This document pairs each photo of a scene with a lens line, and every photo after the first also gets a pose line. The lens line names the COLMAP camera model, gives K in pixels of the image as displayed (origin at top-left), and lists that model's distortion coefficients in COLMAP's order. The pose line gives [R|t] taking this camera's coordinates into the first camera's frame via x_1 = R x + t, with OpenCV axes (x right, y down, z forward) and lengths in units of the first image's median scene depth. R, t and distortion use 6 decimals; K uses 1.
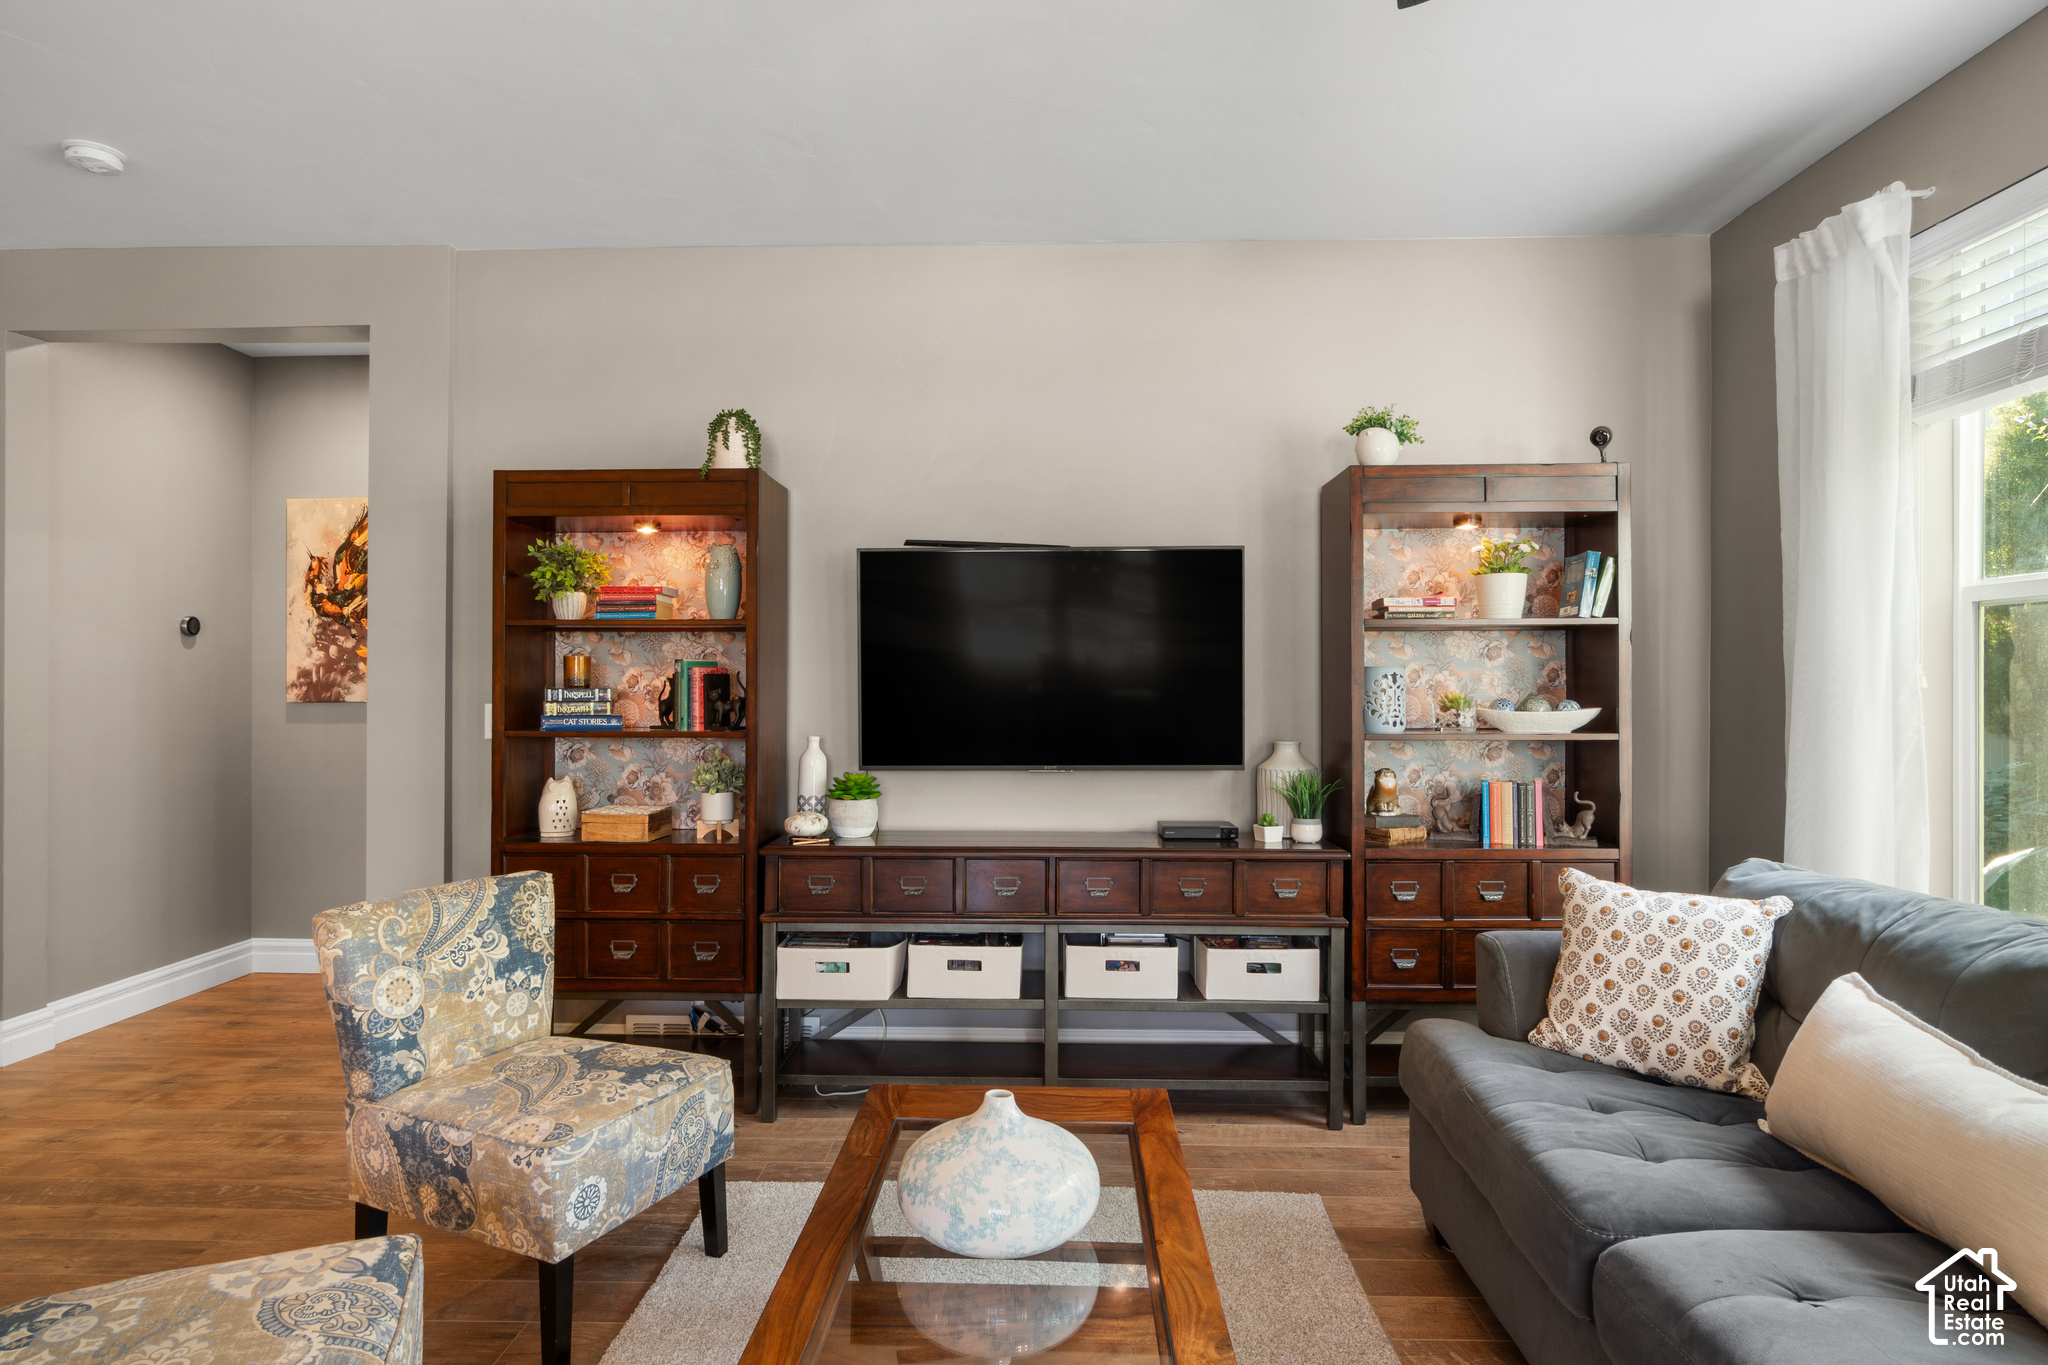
lens RADIAL K [[1133.9, 0, 1021.0], [0, 1133.9, 678.1], [0, 0, 1]] dist [-0.004952, 0.001841]
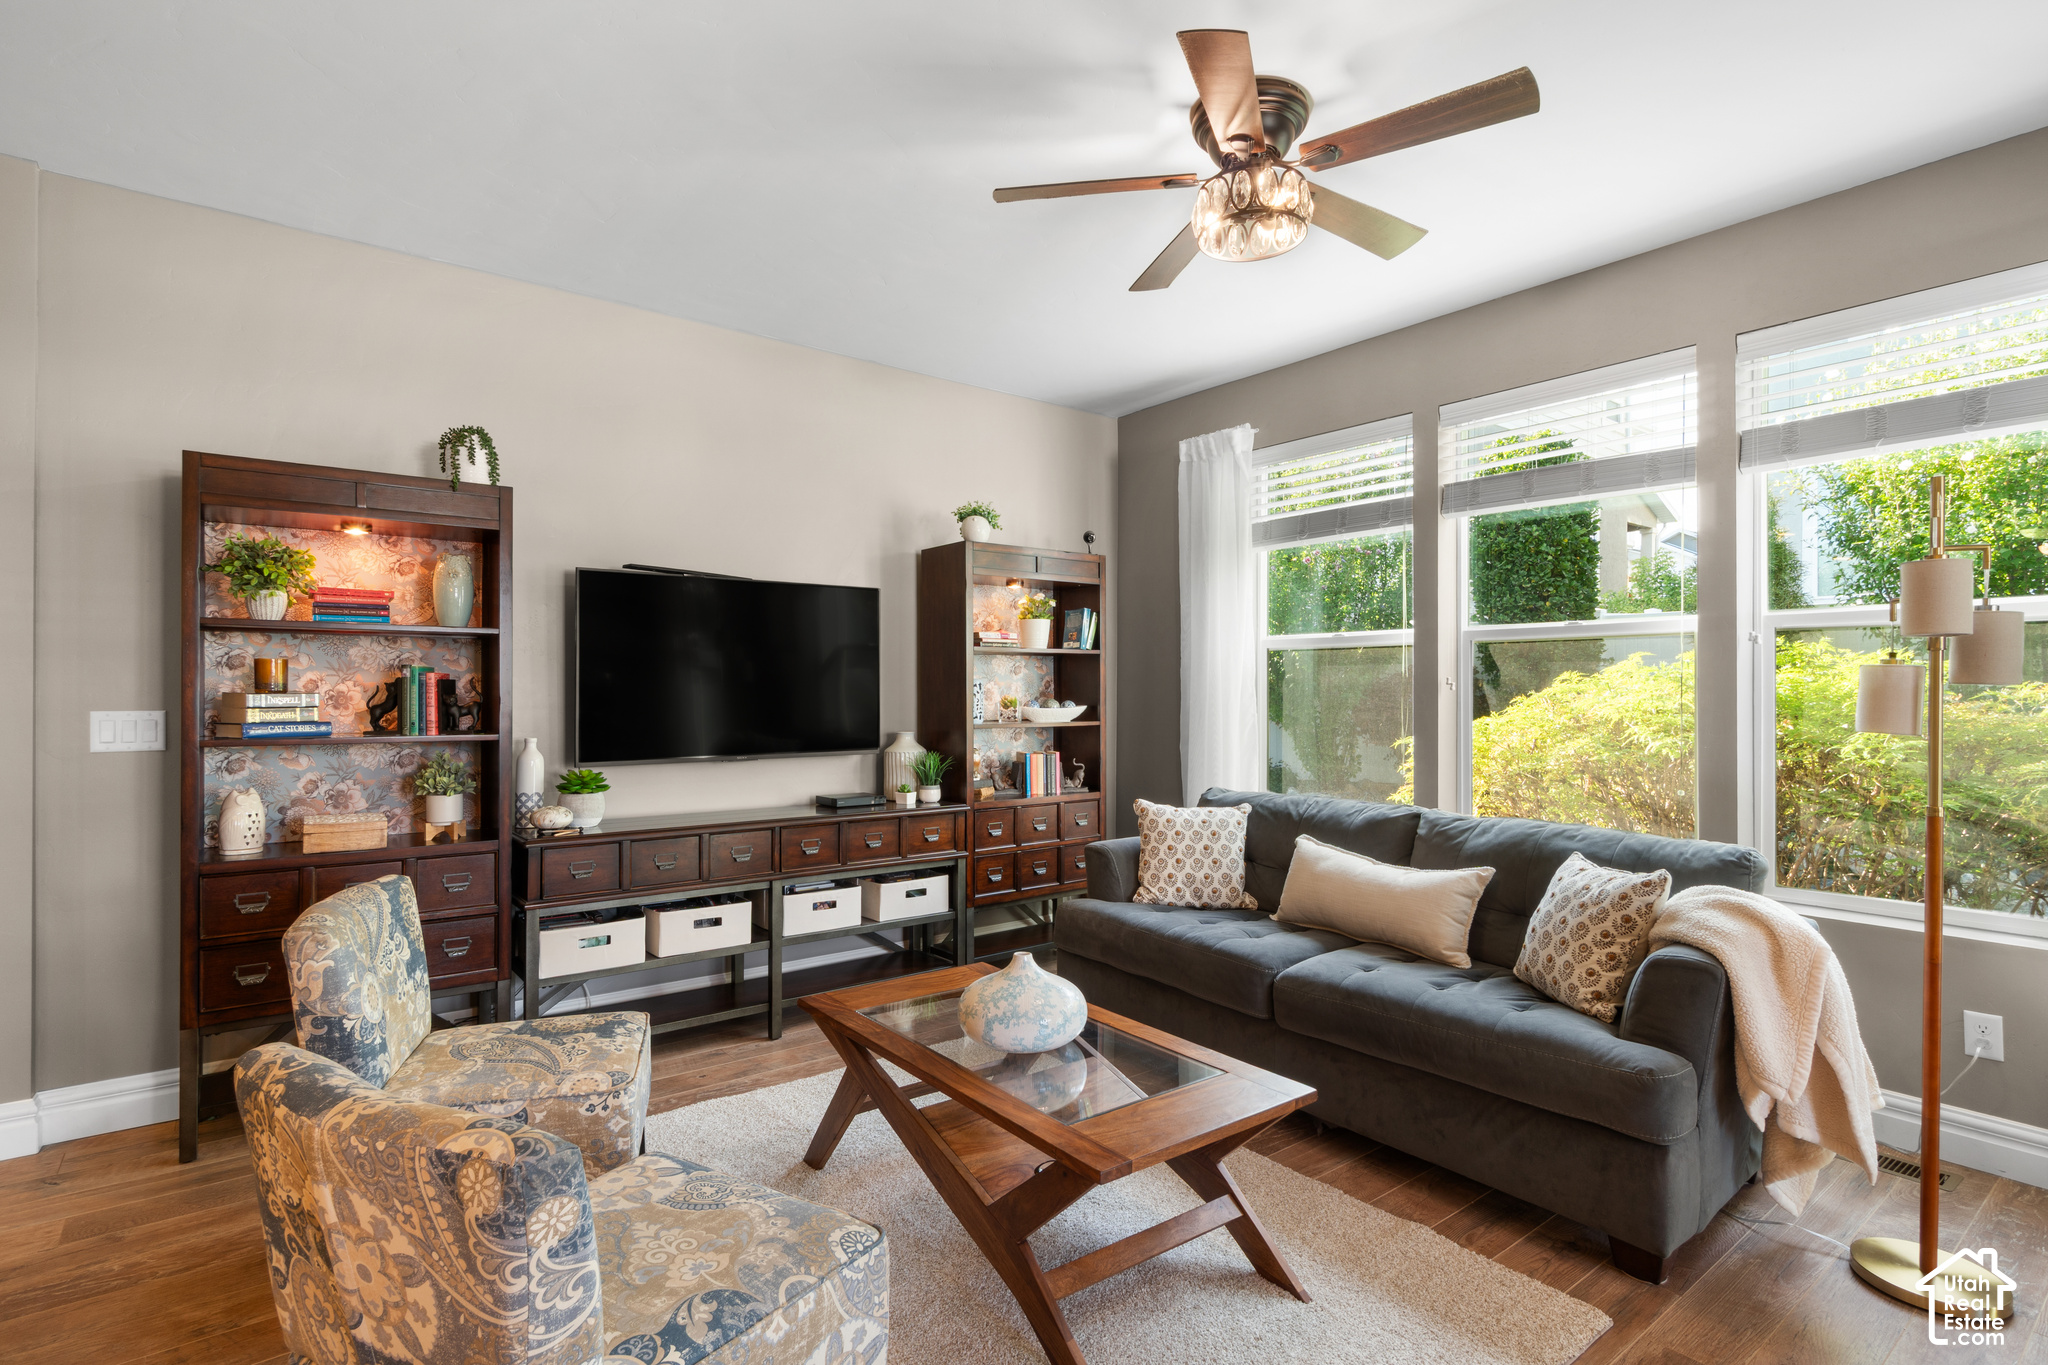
lens RADIAL K [[987.9, 0, 1015.2], [0, 987.9, 687.3], [0, 0, 1]] dist [0.002005, -0.000437]
pose [[0.775513, 0.003720, 0.631321, -0.454991], [-0.005068, 0.999987, 0.000332, 0.000646], [-0.631312, -0.003457, 0.775521, -0.022446]]
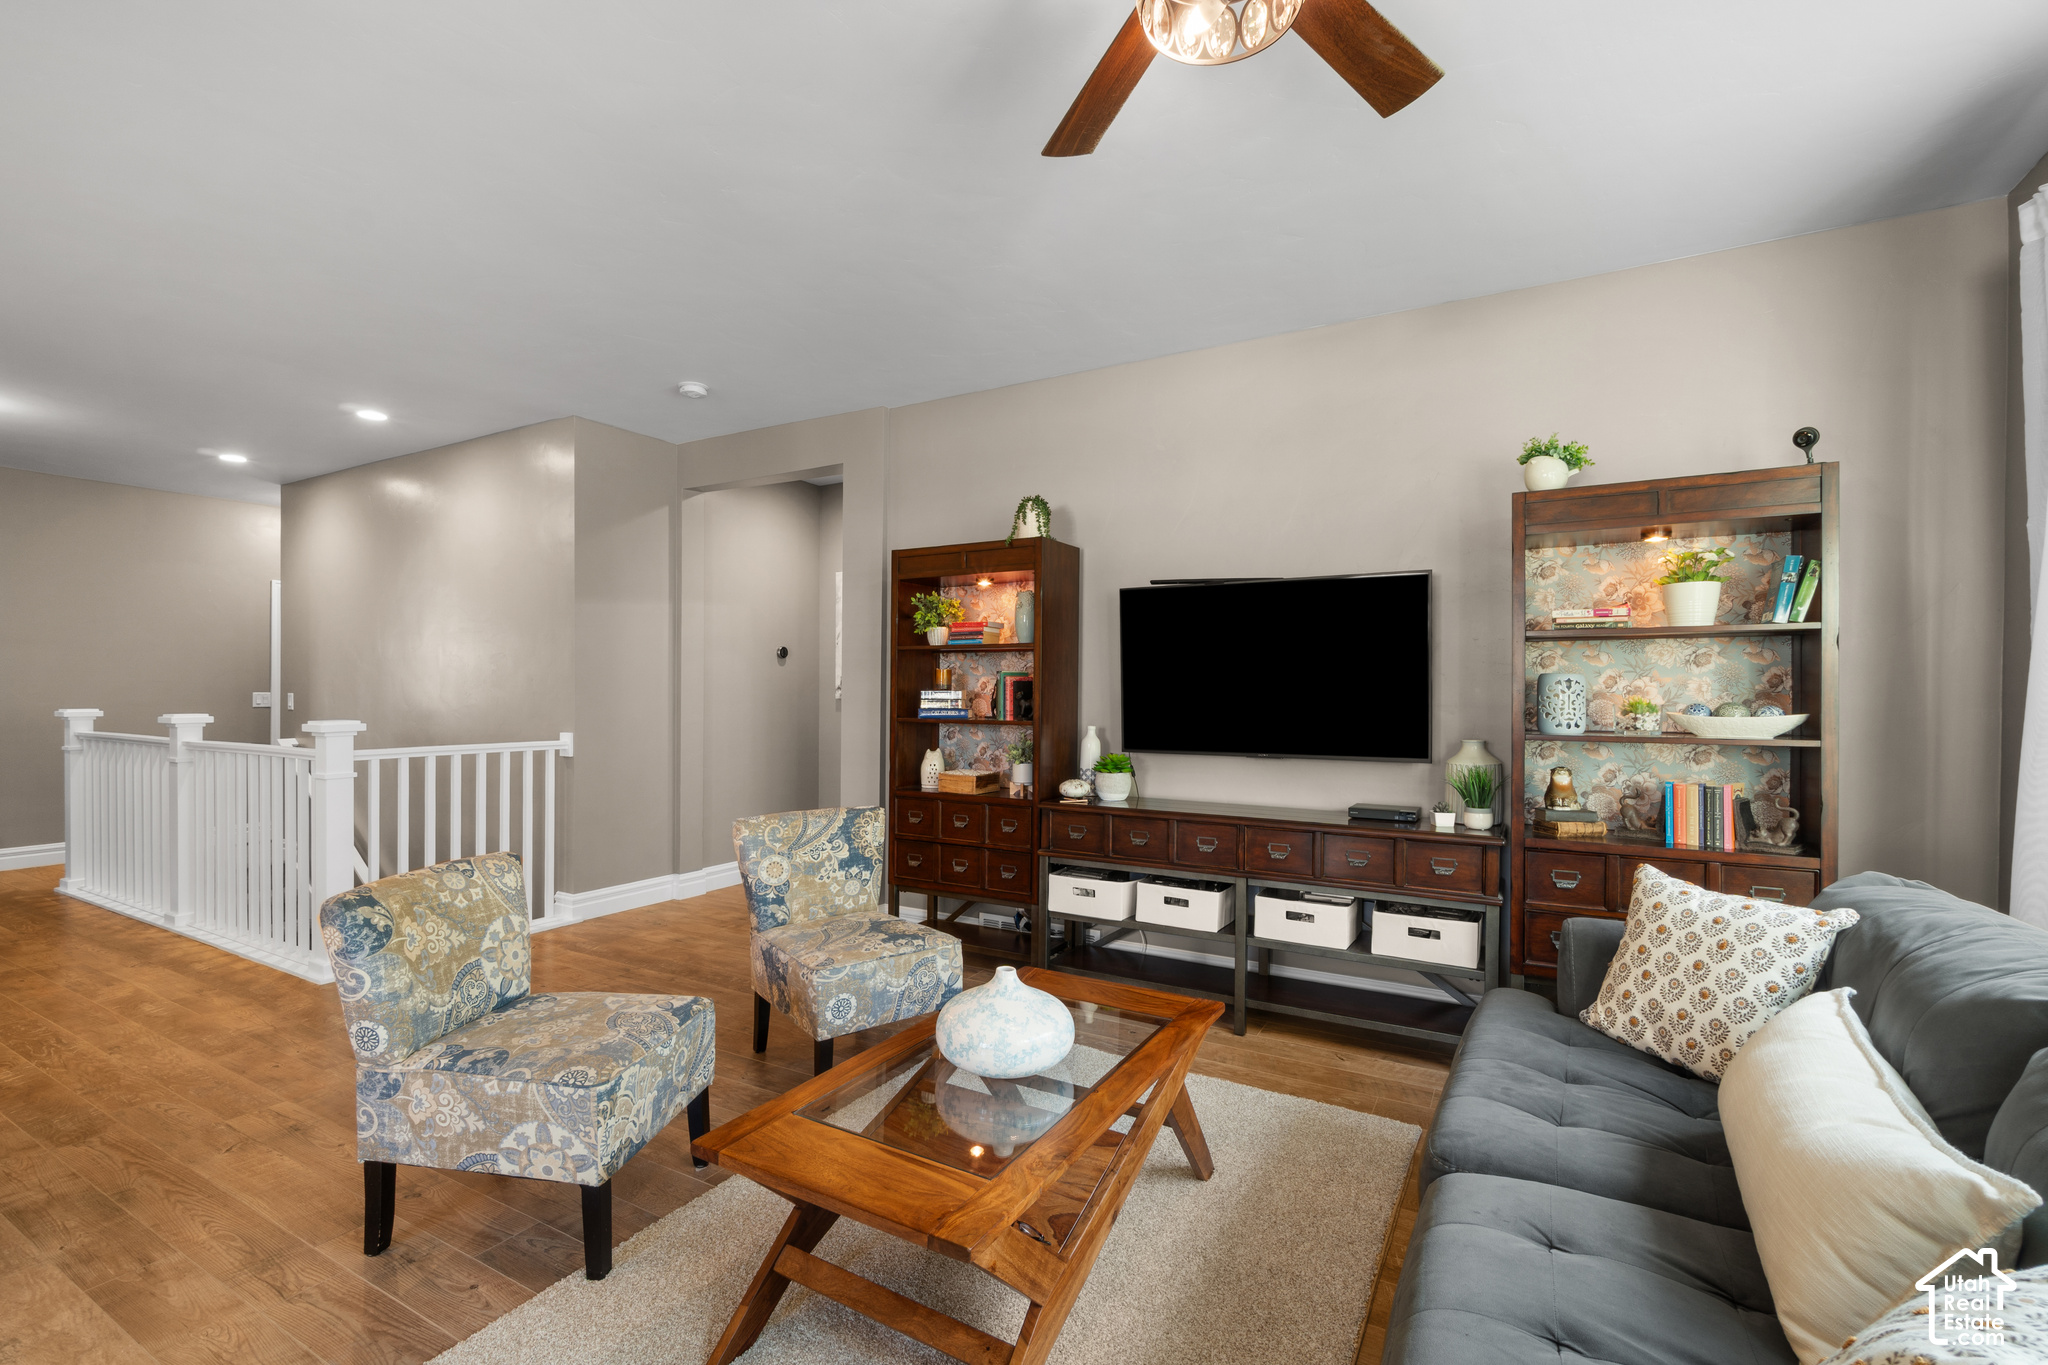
lens RADIAL K [[898.7, 0, 1028.9], [0, 898.7, 688.6], [0, 0, 1]] dist [0.003661, -0.000183]
pose [[0.885241, 0.002581, -0.465125, 0.279990], [-0.000514, 0.999989, 0.004571, 0.000836], [0.465132, -0.003807, 0.885233, -0.004935]]
